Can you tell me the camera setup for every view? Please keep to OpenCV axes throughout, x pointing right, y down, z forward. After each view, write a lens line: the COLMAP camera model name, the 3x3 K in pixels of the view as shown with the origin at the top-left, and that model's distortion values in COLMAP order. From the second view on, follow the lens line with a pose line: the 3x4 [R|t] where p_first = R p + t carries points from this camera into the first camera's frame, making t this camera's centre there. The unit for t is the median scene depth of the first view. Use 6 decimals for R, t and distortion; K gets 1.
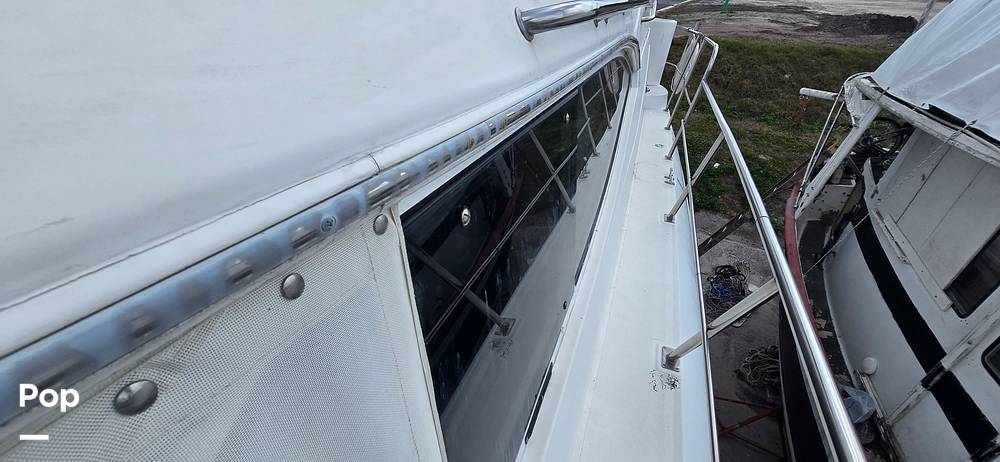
lens RADIAL K [[410.4, 0, 499.7], [0, 410.4, 249.7], [0, 0, 1]] dist [0.001105, 0.000325]
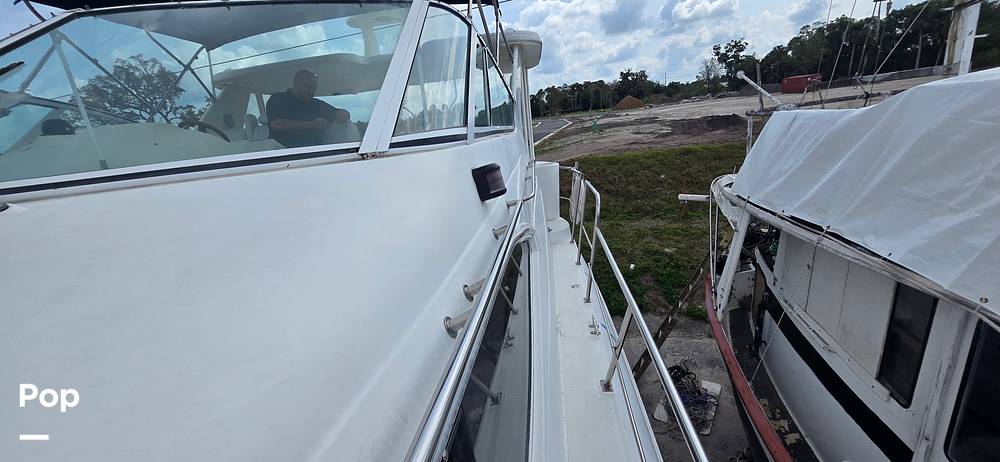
lens RADIAL K [[411.0, 0, 500.0], [0, 411.0, 231.0], [0, 0, 1]] dist [-0.001463, -0.000635]
pose [[0.966197, -0.185692, 0.178835, 0.048601], [0.230437, 0.933087, -0.276129, -0.122289], [-0.115594, 0.308006, 0.944336, 0.027672]]
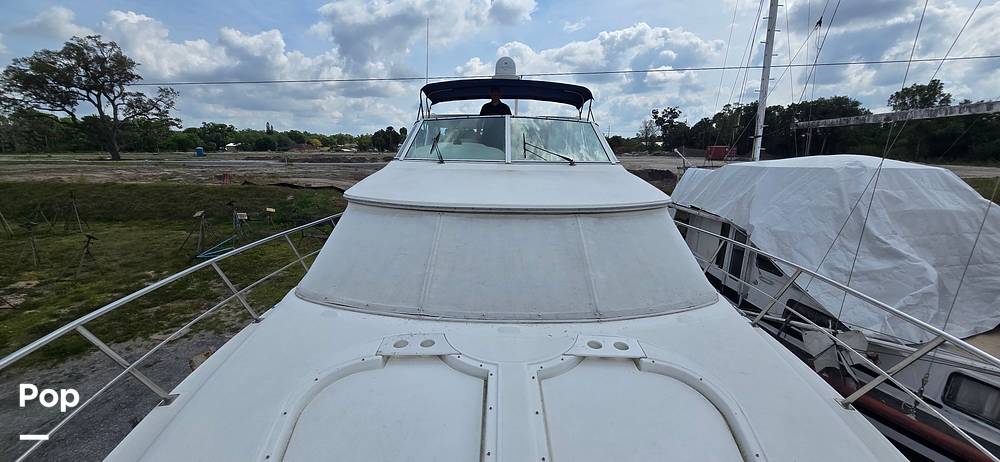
lens RADIAL K [[411.0, 0, 500.0], [0, 411.0, 231.0], [0, 0, 1]] dist [-0.001463, -0.000635]
pose [[0.942087, -0.074854, 0.326909, -0.900498], [0.183576, 0.930869, -0.315884, 0.372804], [-0.280664, 0.357603, 0.890701, -0.869914]]
